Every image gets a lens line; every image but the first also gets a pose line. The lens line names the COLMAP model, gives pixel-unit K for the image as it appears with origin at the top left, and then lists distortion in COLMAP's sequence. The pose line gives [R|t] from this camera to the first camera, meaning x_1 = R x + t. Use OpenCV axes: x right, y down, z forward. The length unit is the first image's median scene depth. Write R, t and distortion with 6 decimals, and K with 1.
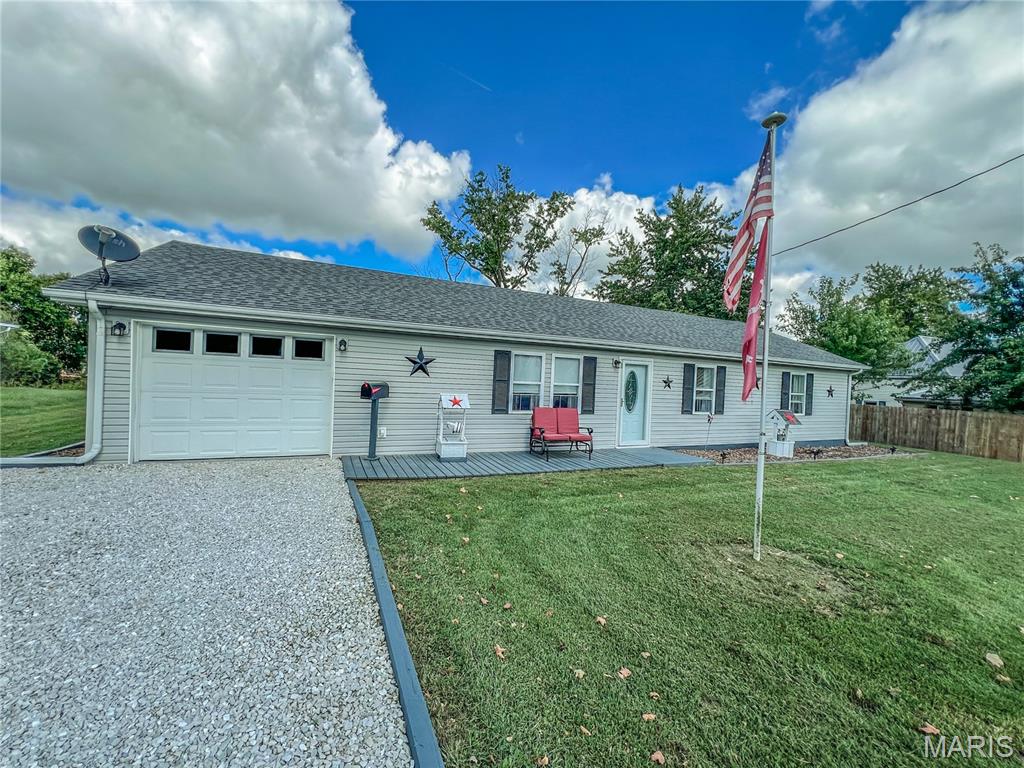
lens RADIAL K [[410.8, 0, 510.2], [0, 410.8, 385.4], [0, 0, 1]] dist [-0.004451, -0.000325]
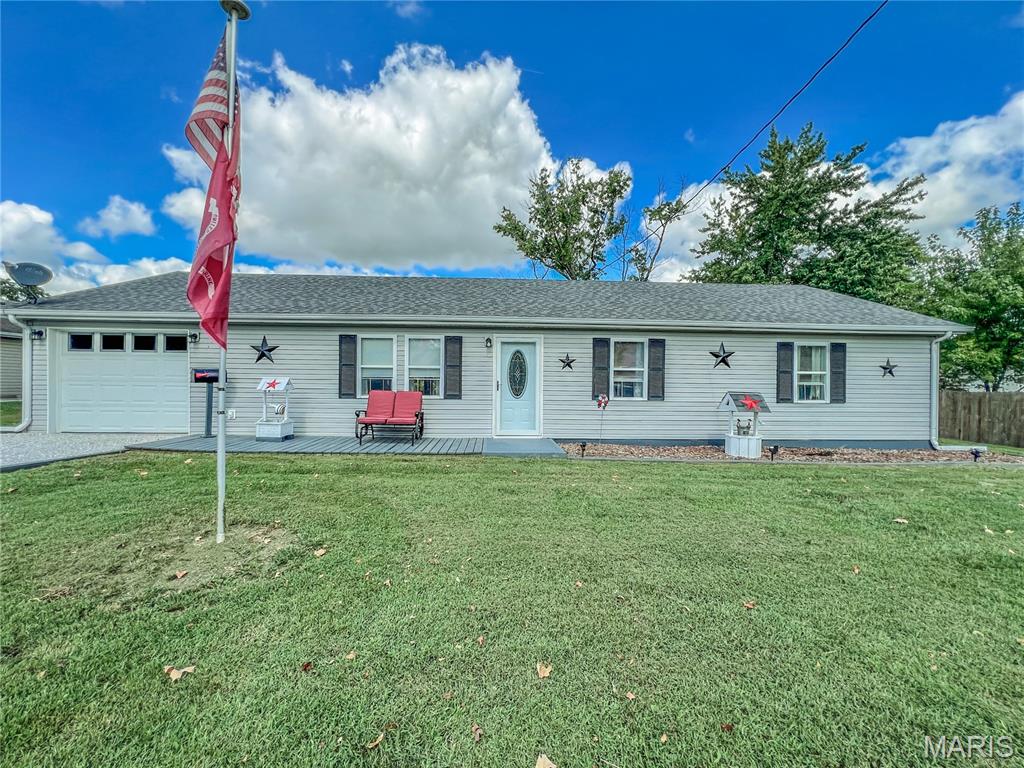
lens RADIAL K [[410.8, 0, 511.3], [0, 410.8, 383.1], [0, 0, 1]] dist [-0.004451, -0.000325]
pose [[0.926613, -0.031292, -0.374712, 0.655708], [0.022932, 0.999379, -0.026749, 0.062481], [0.375316, 0.016193, 0.926756, 0.201010]]
